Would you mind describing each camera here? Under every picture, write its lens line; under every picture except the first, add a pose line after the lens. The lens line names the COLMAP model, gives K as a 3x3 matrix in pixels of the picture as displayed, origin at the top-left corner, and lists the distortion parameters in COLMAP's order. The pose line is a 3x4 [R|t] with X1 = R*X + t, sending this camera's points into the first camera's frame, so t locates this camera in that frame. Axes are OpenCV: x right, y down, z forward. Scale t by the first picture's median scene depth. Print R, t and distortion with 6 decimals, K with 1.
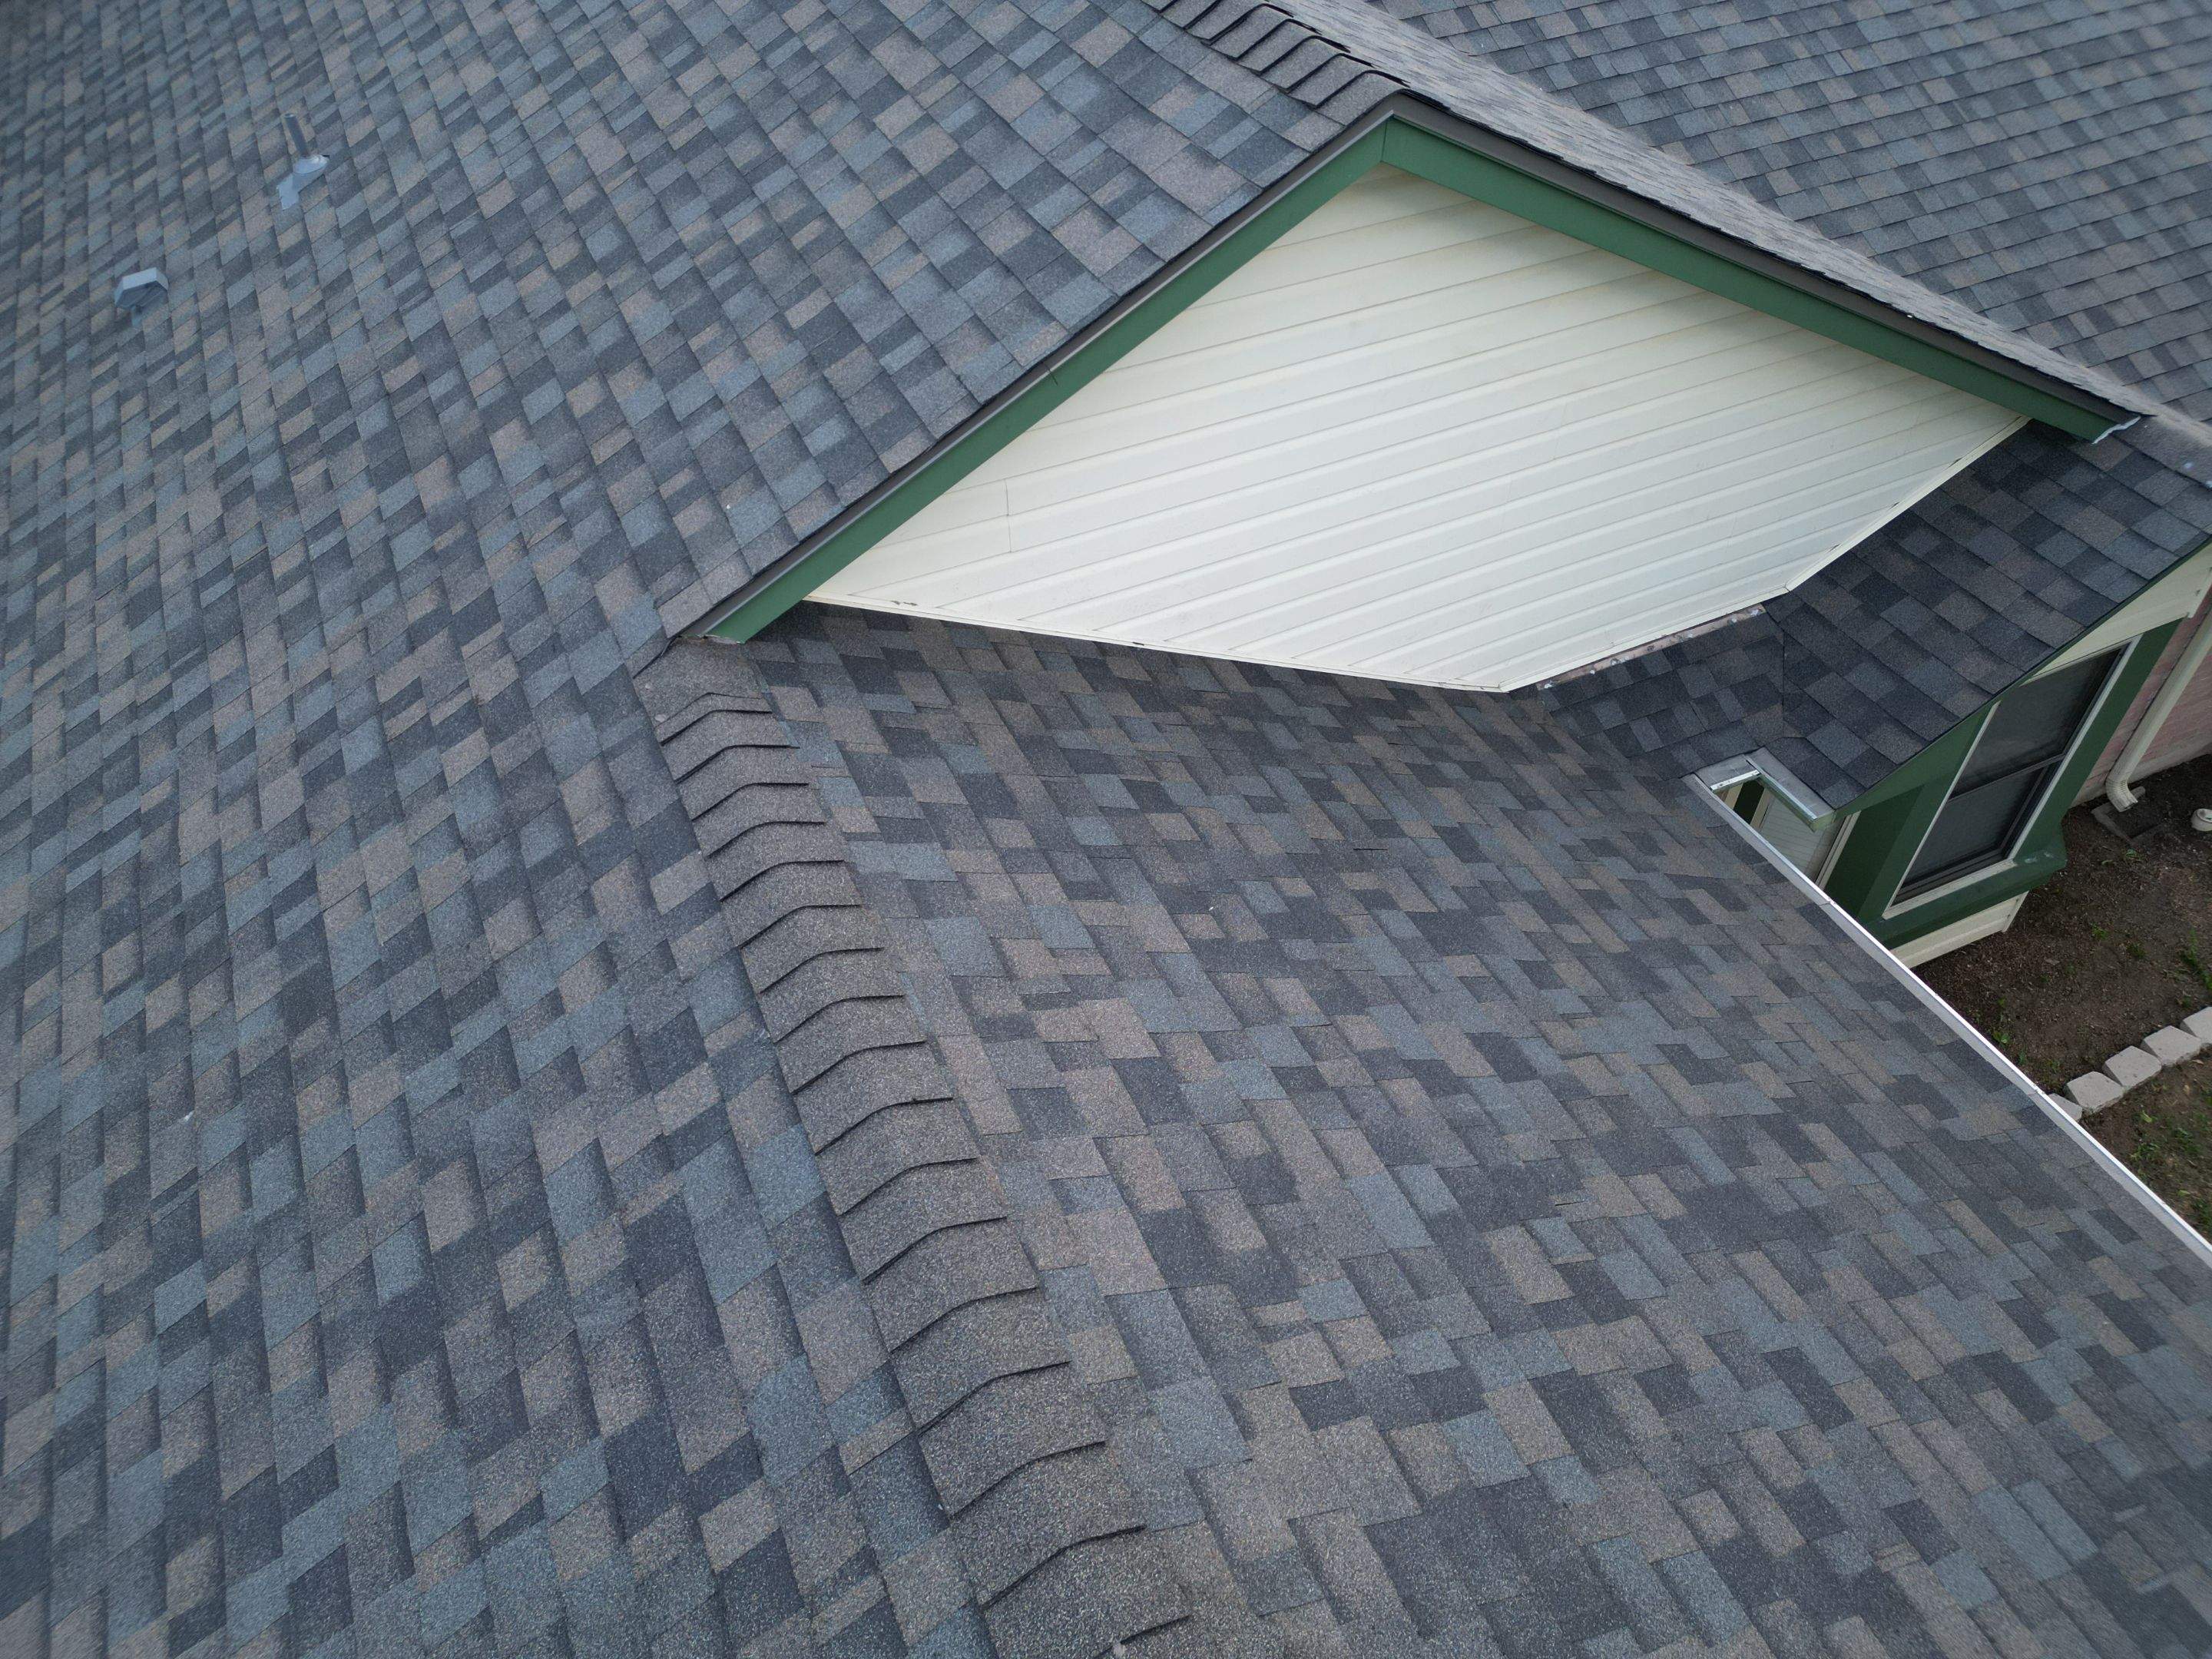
lens RADIAL K [[1542.8, 0, 1101.6], [0, 1542.8, 830.1], [0, 0, 1]] dist [0.076588, -0.076471]
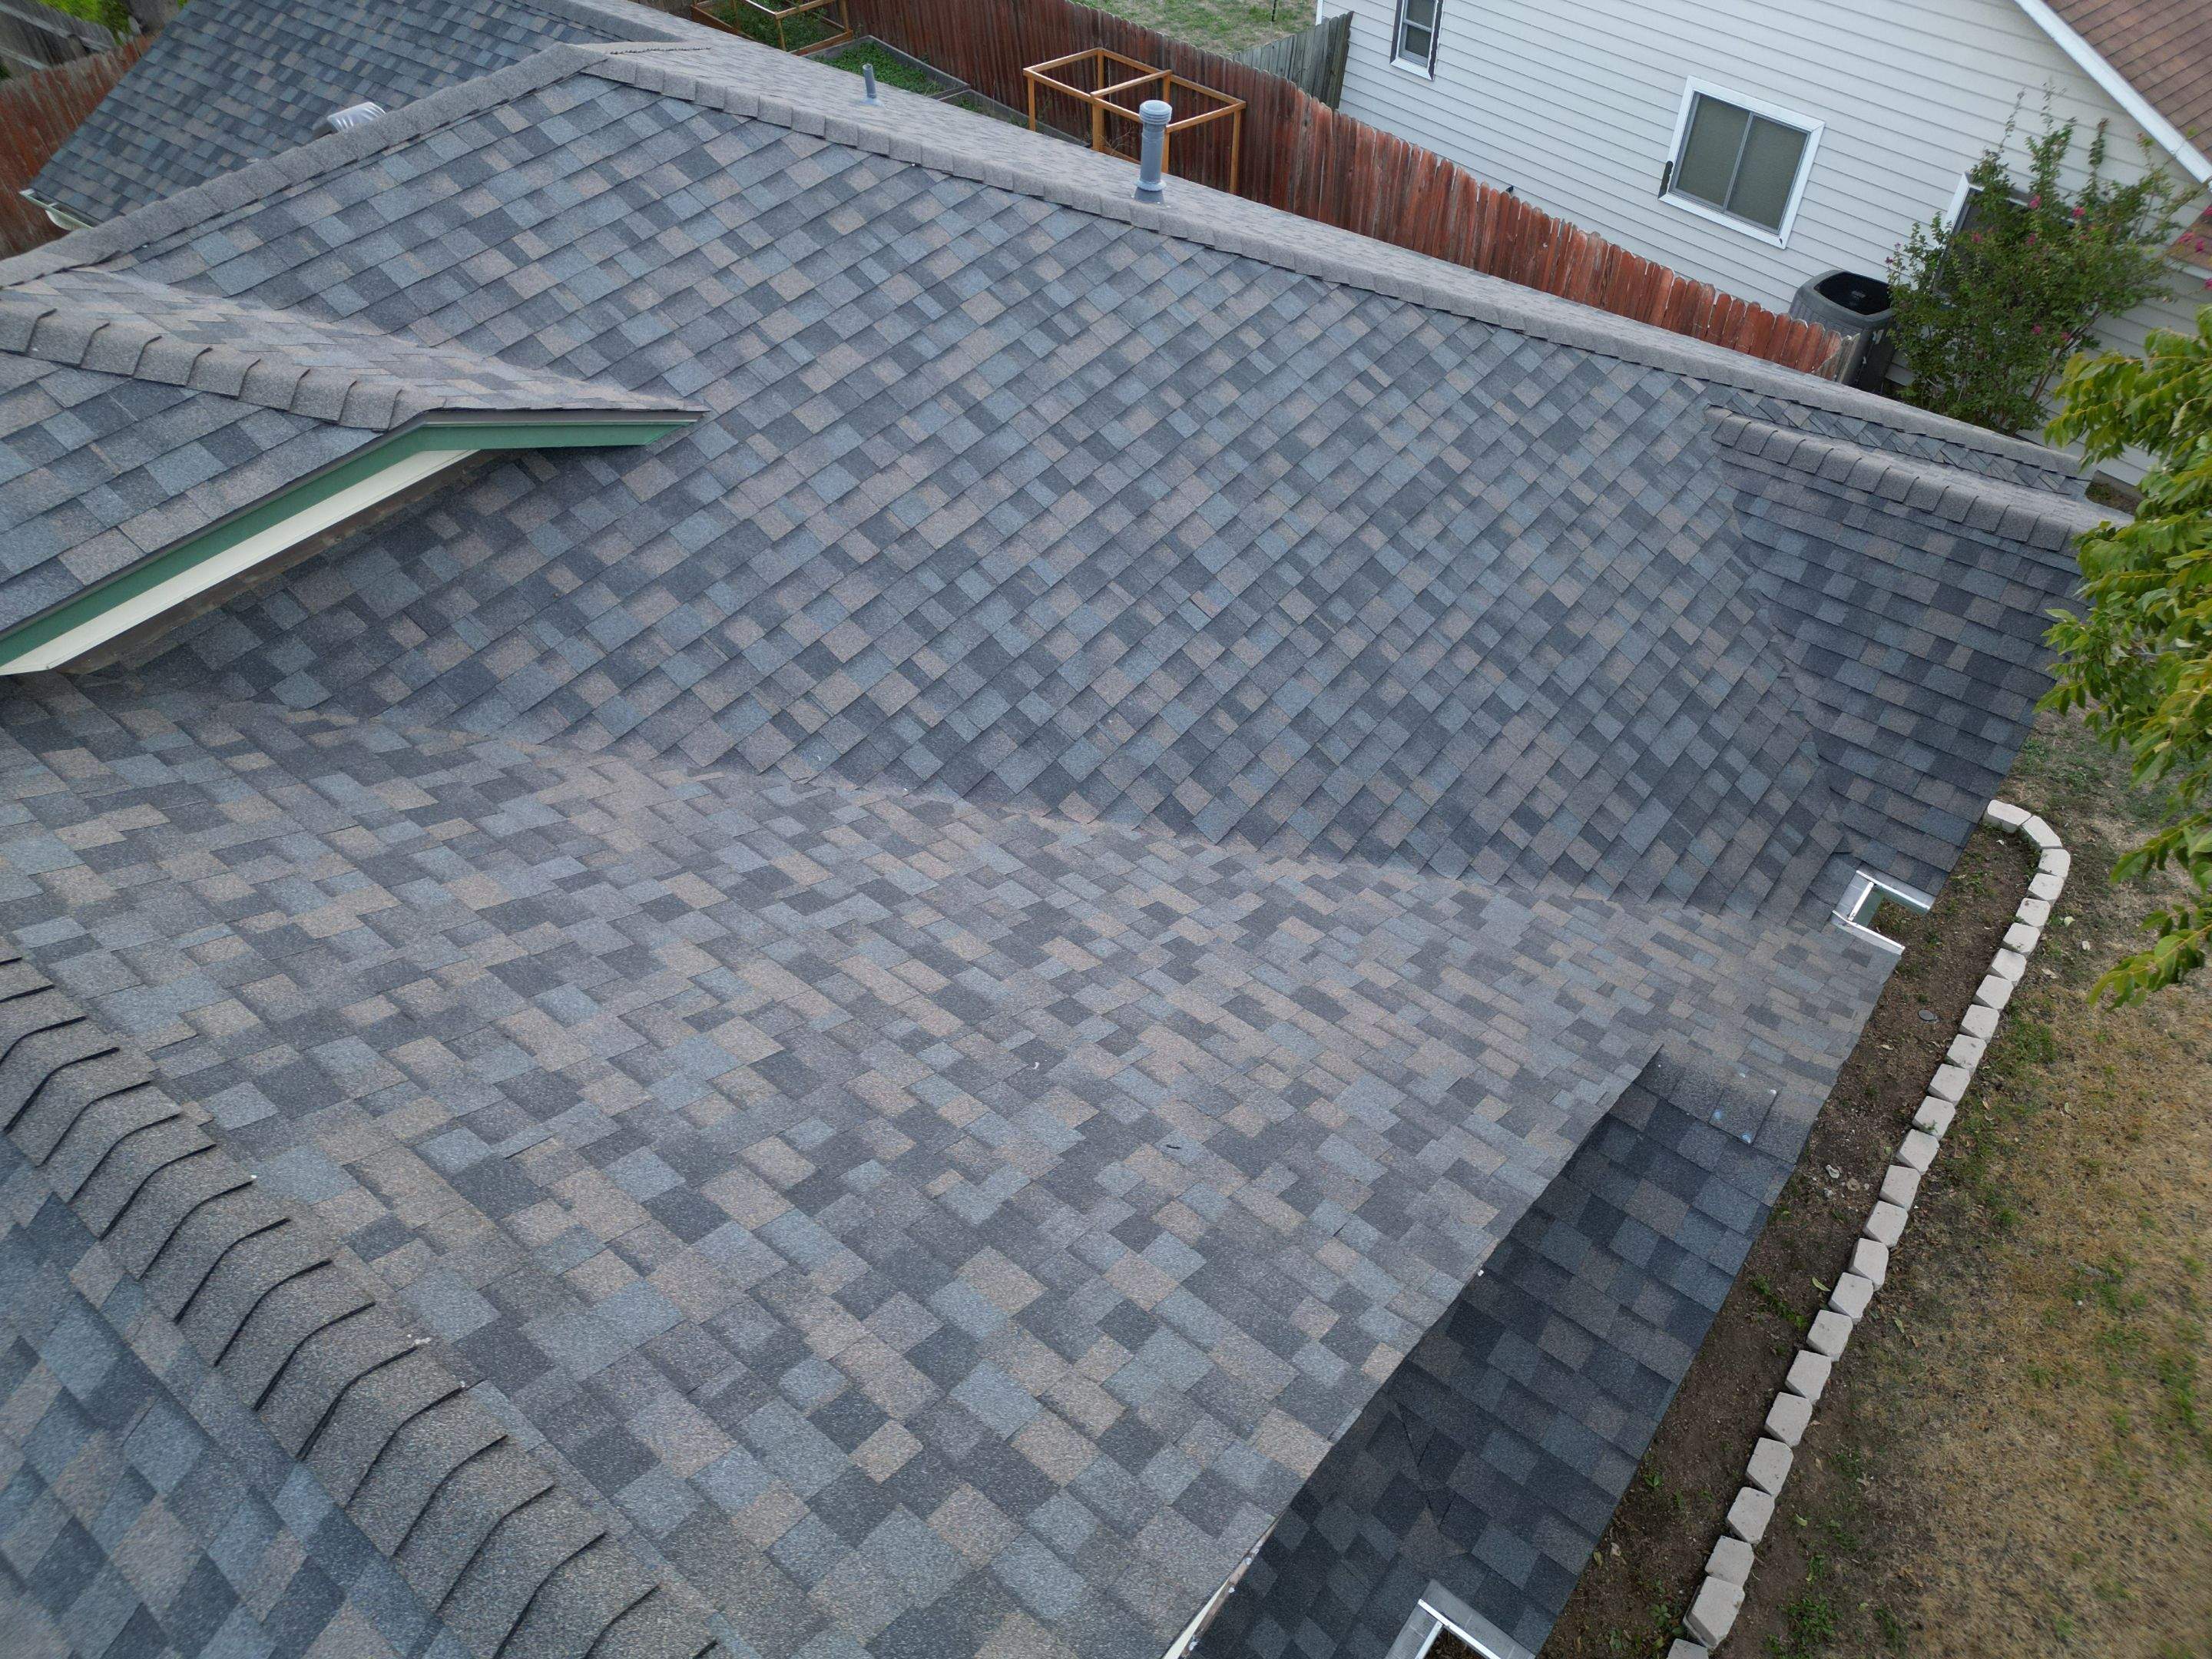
lens RADIAL K [[1542.8, 0, 1101.6], [0, 1542.8, 830.1], [0, 0, 1]] dist [0.076588, -0.076471]
pose [[0.890526, -0.329936, 0.313219, 0.167797], [0.324912, 0.943170, 0.069736, -0.723445], [-0.318427, 0.039667, 0.947117, 0.296398]]
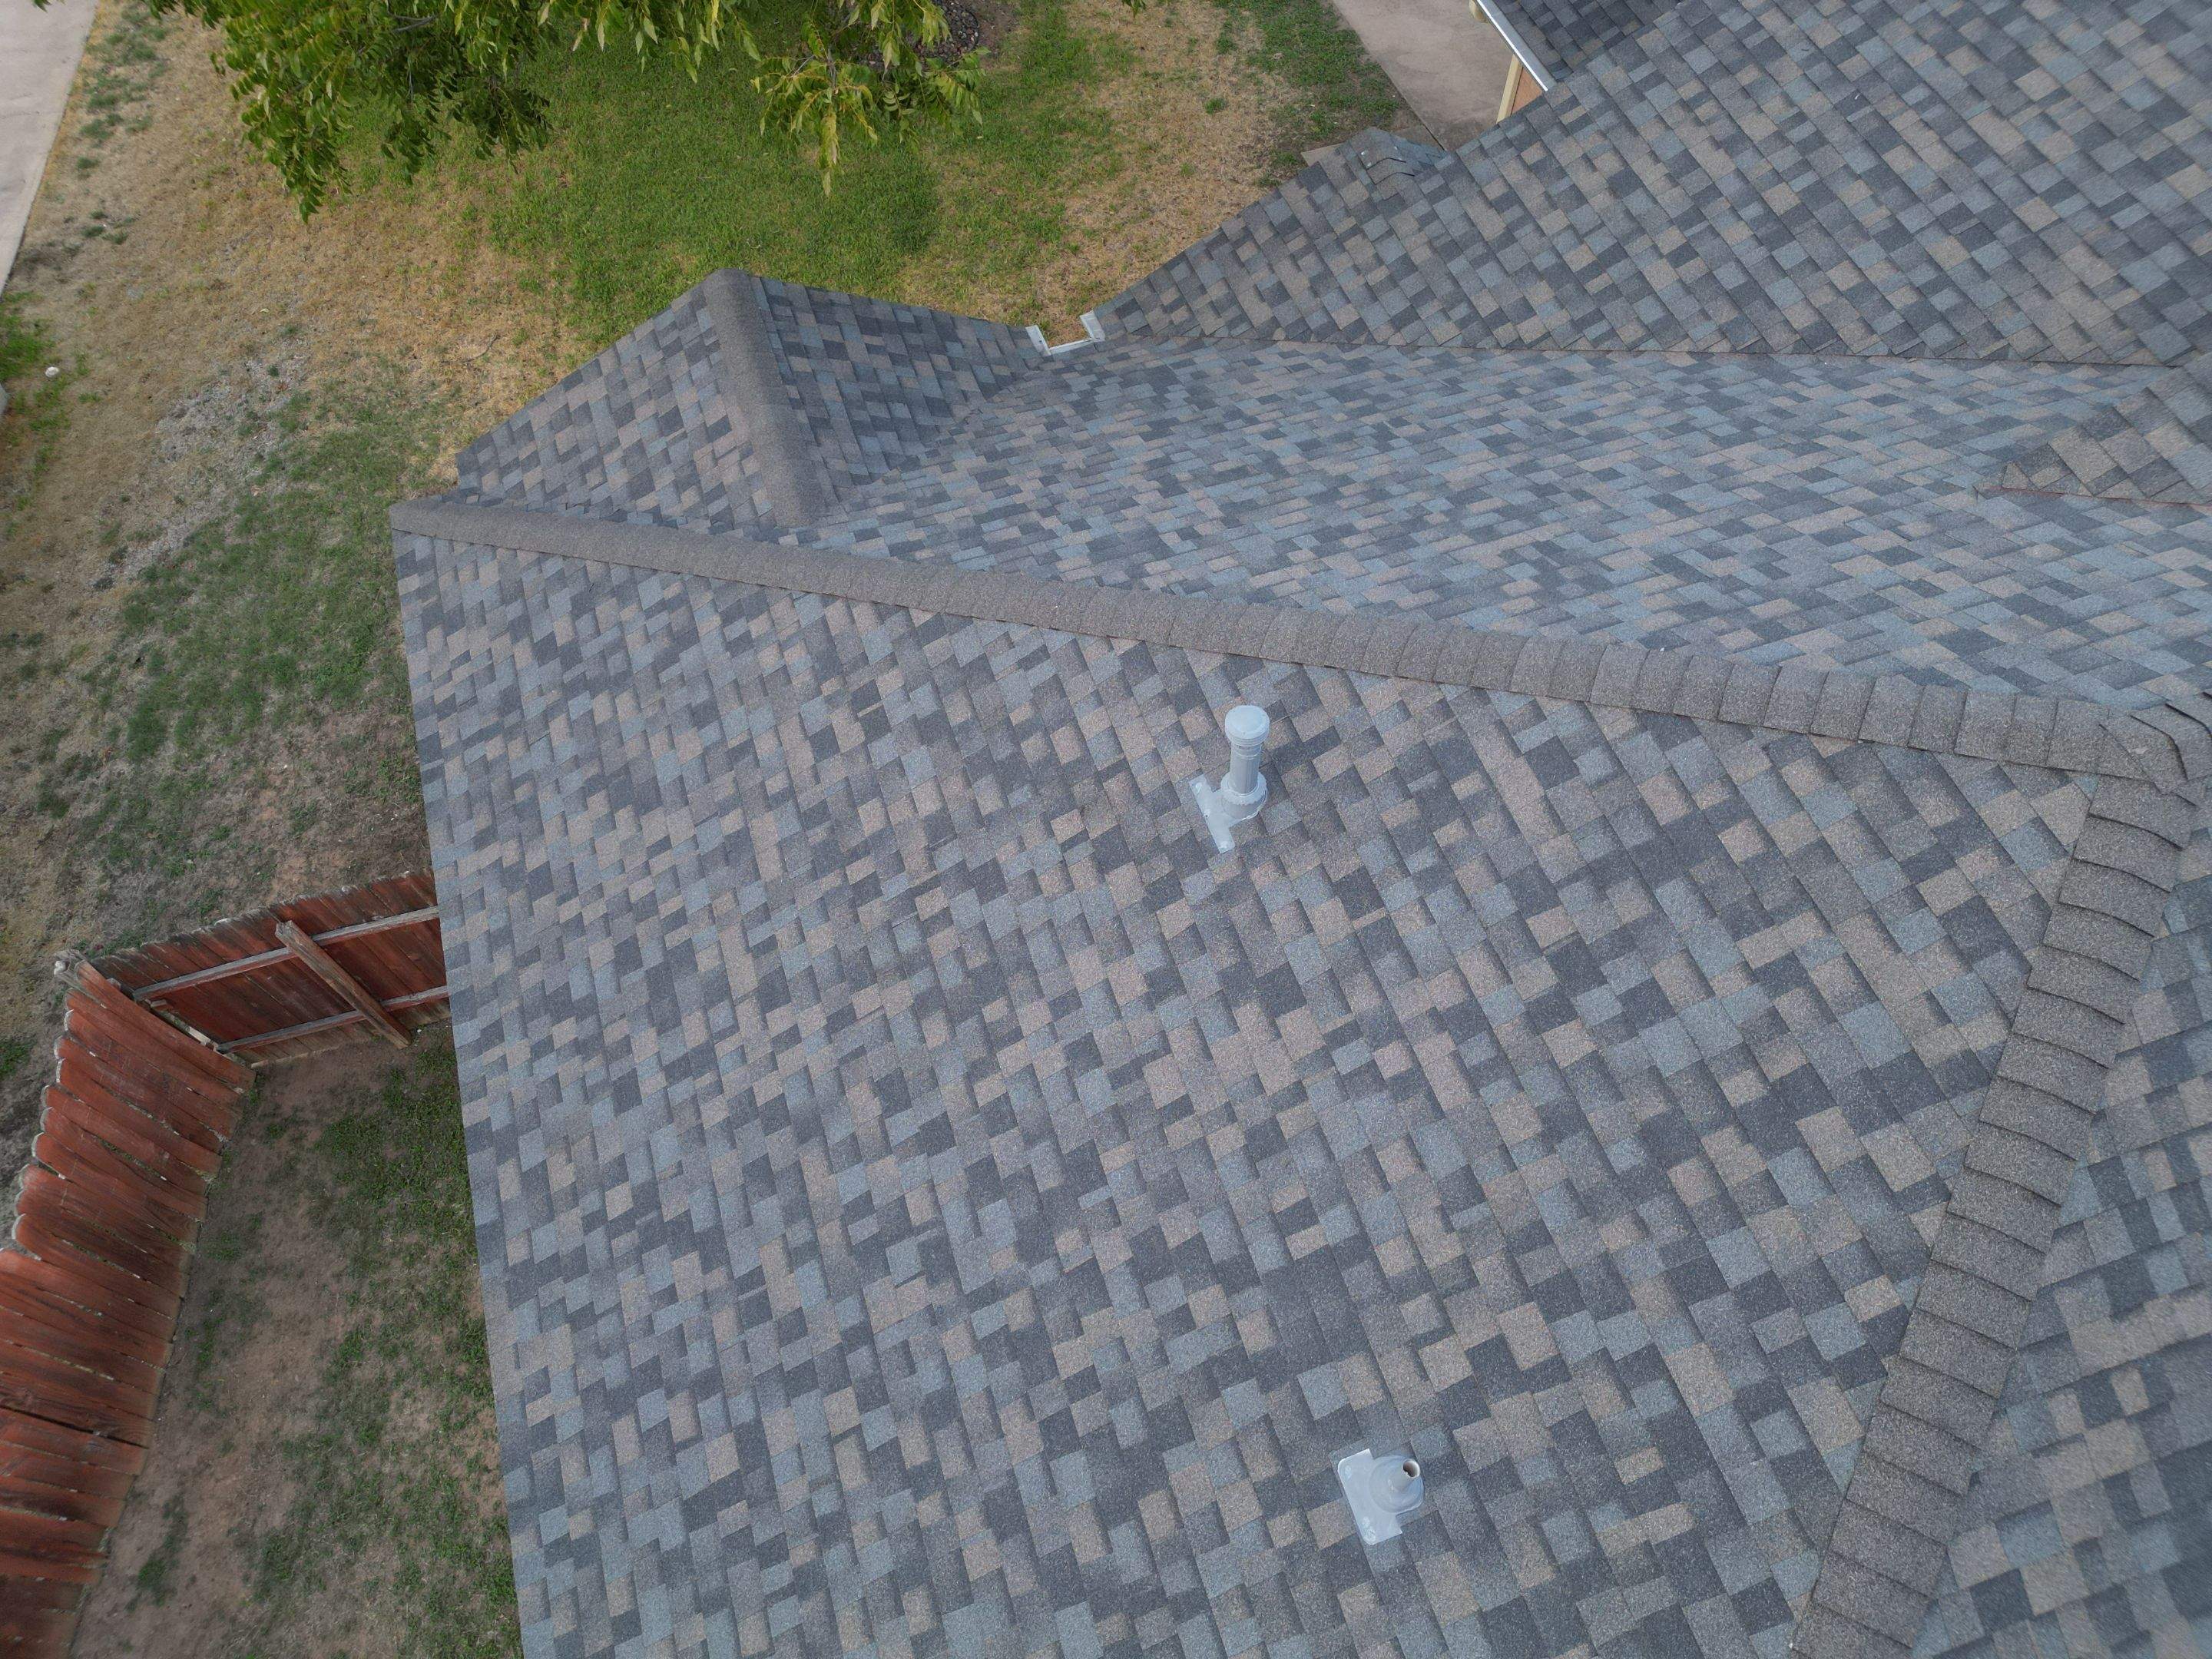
lens RADIAL K [[1542.8, 0, 1101.6], [0, 1542.8, 830.1], [0, 0, 1]] dist [0.076588, -0.076471]
pose [[-0.993267, -0.089146, 0.073983, 1.031393], [0.092492, -0.225710, 0.969794, -2.543458], [-0.069755, 0.970107, 0.232435, 1.669356]]
